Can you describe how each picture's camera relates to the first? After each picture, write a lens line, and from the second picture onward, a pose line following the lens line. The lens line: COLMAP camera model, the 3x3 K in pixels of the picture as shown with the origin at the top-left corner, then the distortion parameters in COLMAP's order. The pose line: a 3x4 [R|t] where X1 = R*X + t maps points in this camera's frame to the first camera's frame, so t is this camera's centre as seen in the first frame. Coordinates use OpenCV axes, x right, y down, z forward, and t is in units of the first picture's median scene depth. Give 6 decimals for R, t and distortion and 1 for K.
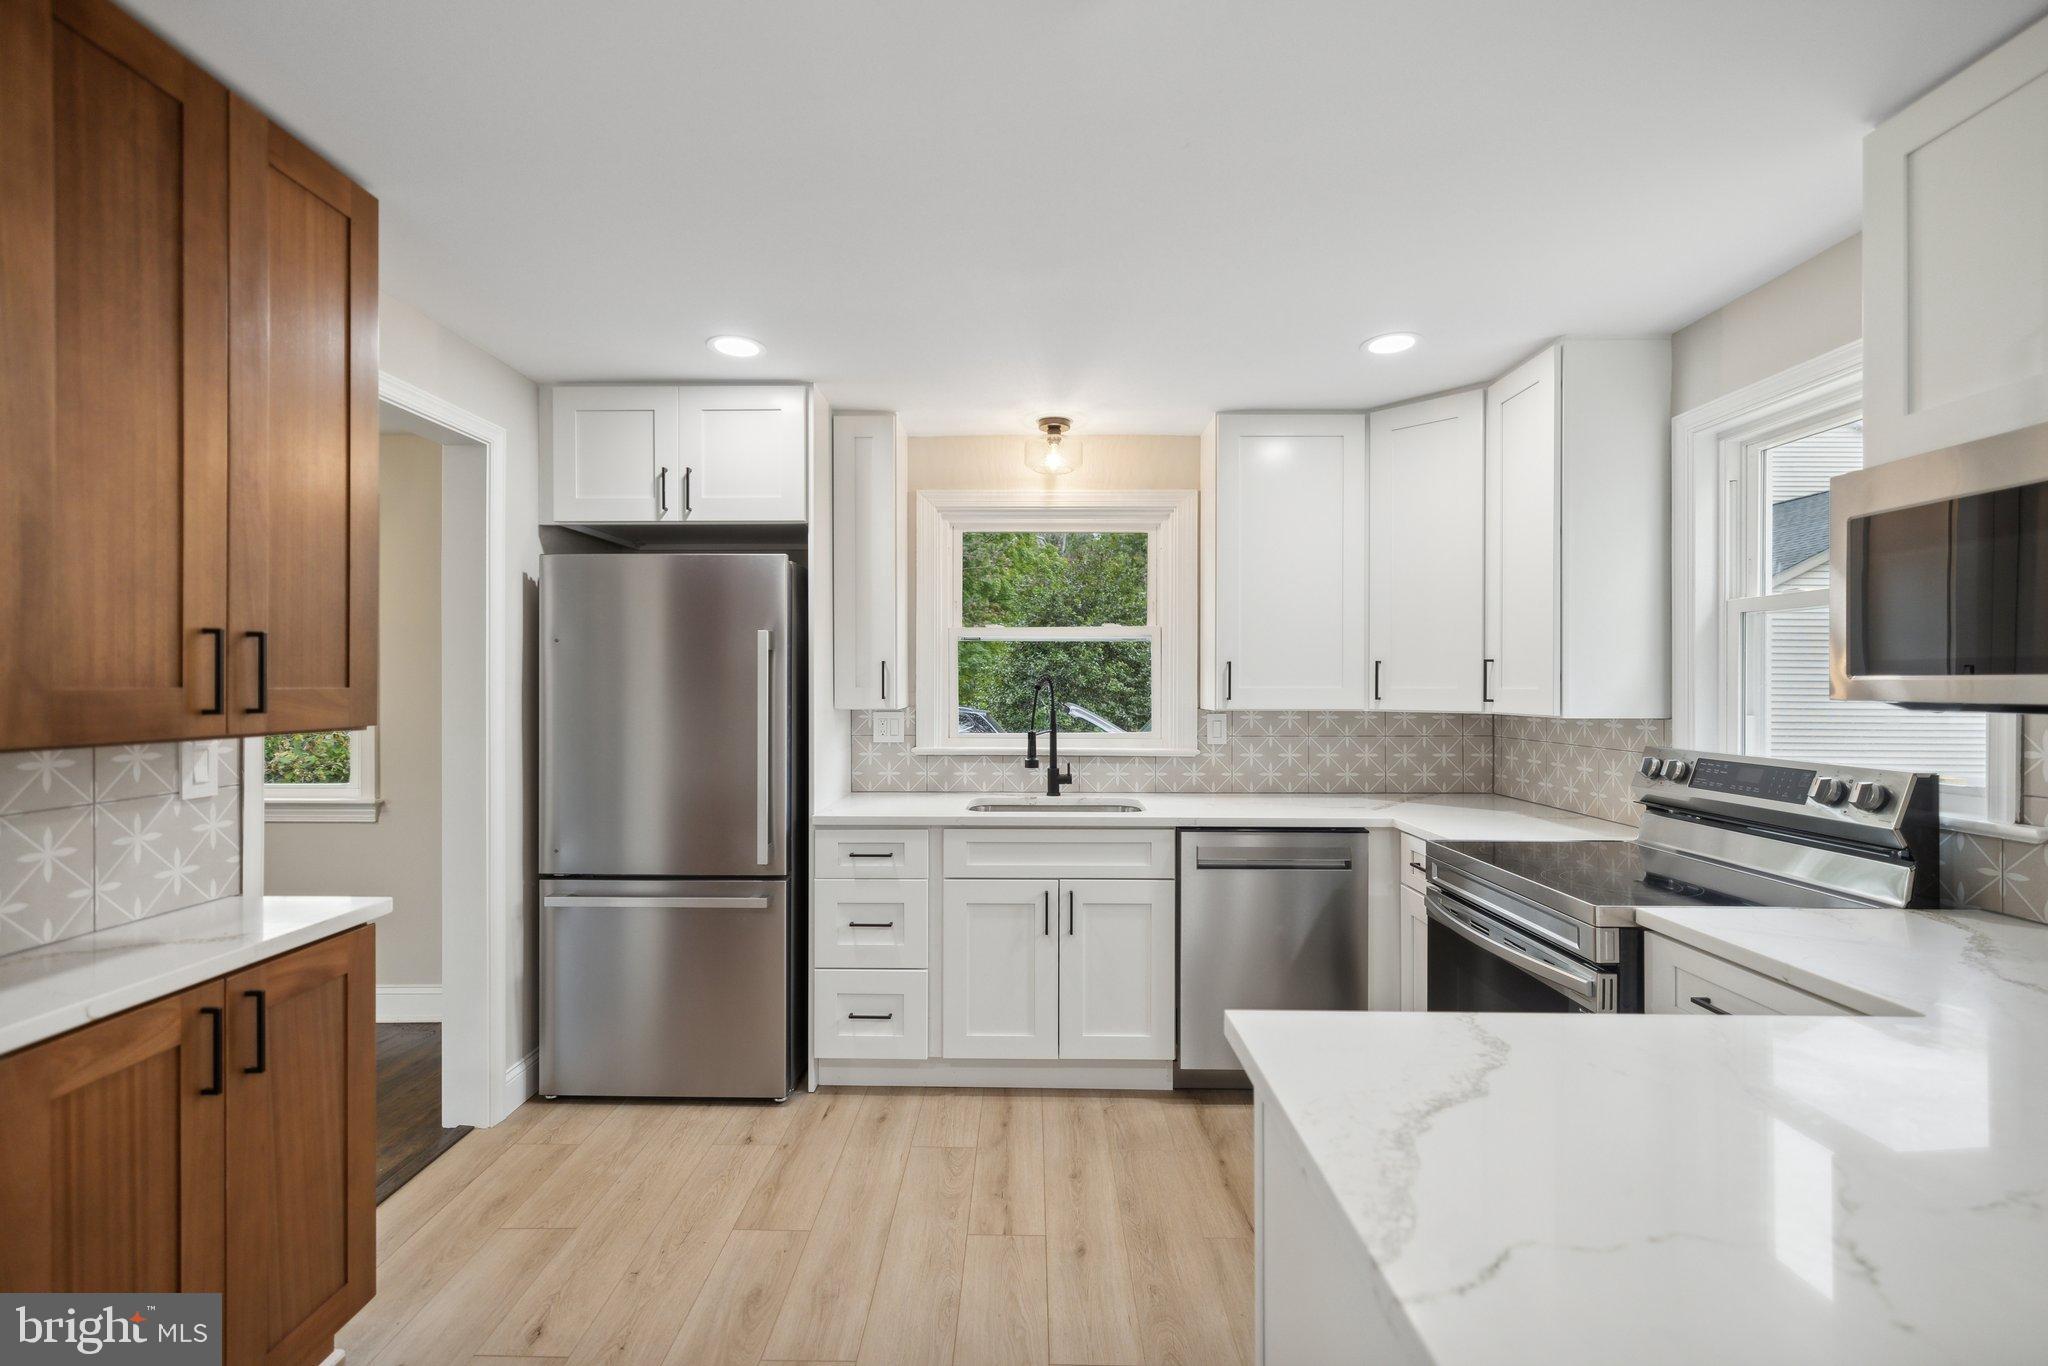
lens RADIAL K [[896.3, 0, 1020.4], [0, 896.3, 683.0], [0, 0, 1]] dist [0.003878, -0.001584]
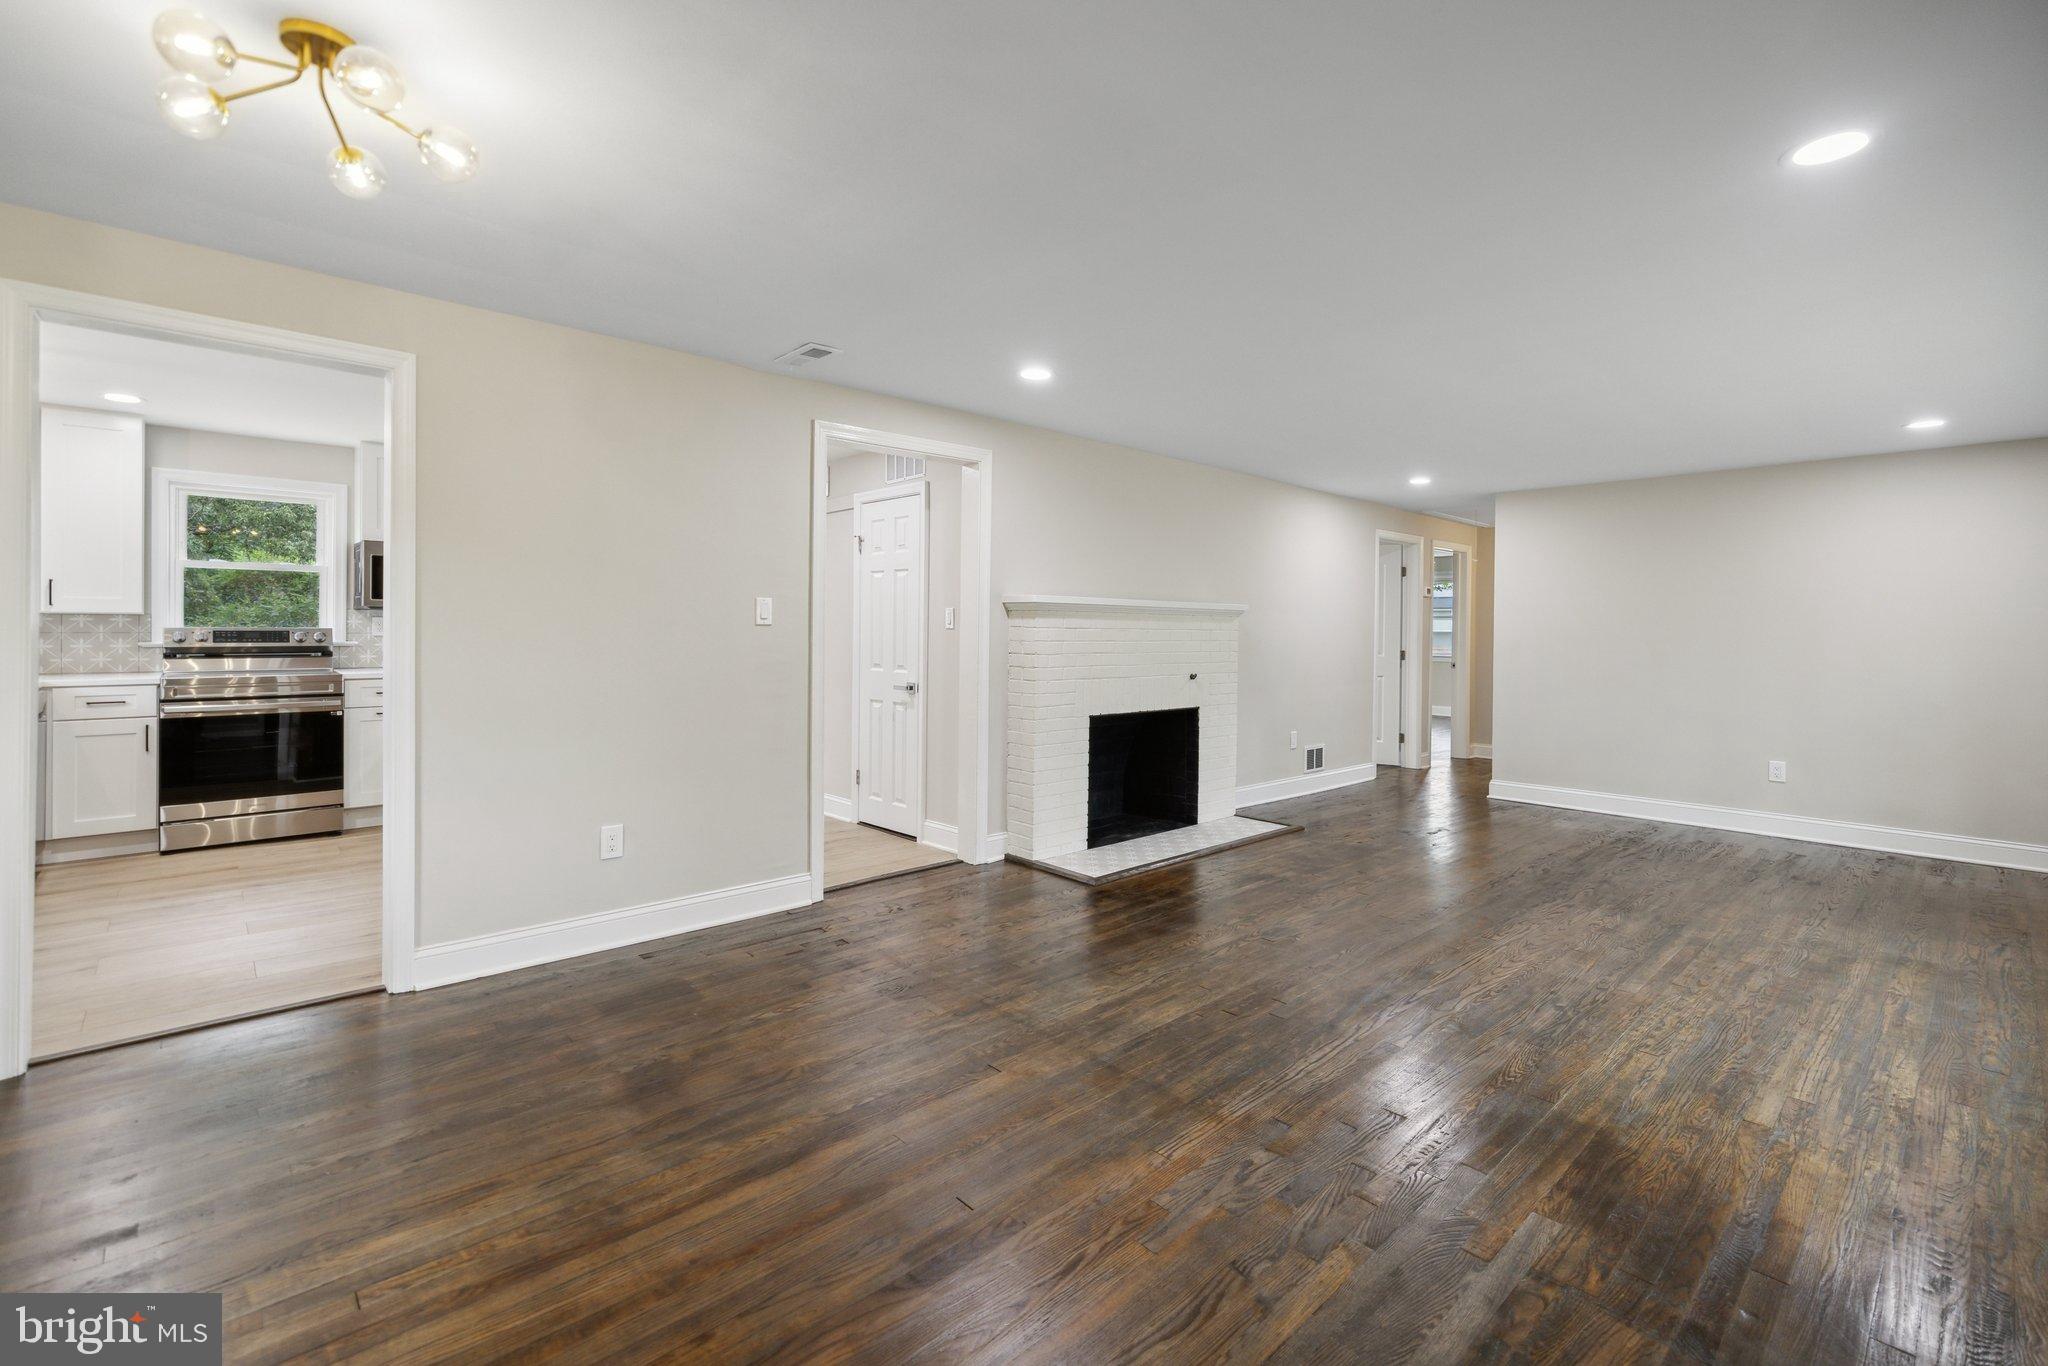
lens RADIAL K [[896.3, 0, 1031.1], [0, 896.3, 633.8], [0, 0, 1]] dist [0.003878, -0.001584]
pose [[-0.688950, -0.016853, 0.724613, -1.828309], [-0.014676, 0.999849, 0.009300, 0.030735], [-0.724661, -0.004228, -0.689093, 0.824410]]
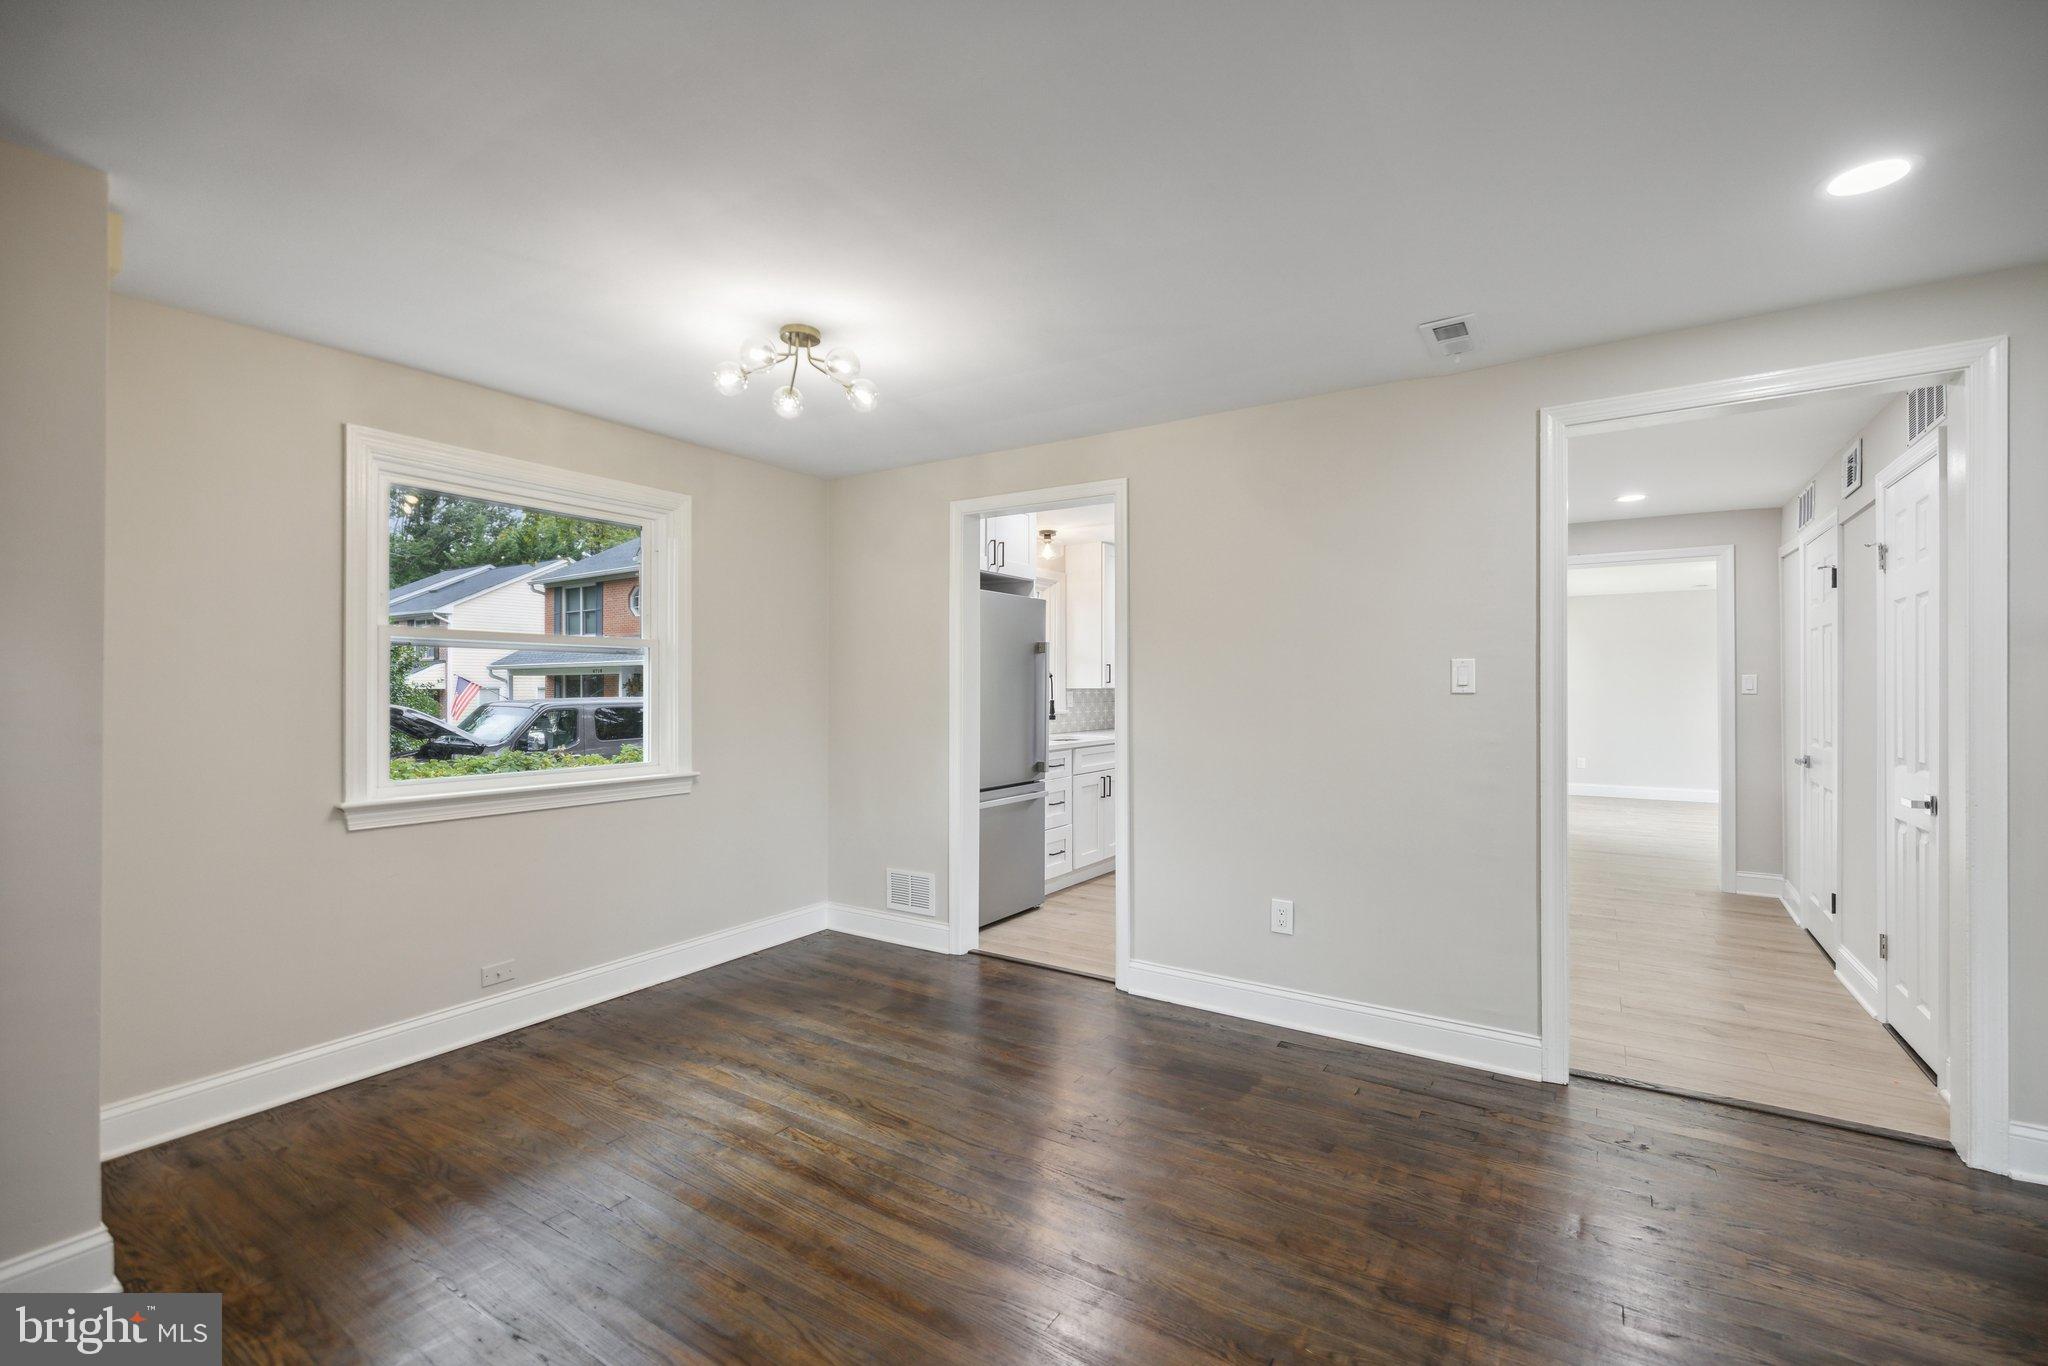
lens RADIAL K [[896.3, 0, 1023.1], [0, 896.3, 685.0], [0, 0, 1]] dist [0.003878, -0.001584]
pose [[0.539783, -0.000834, 0.841804, -1.745618], [0.000363, 1.000000, 0.000758, 0.025211], [-0.841804, -0.000104, 0.539783, 0.068177]]
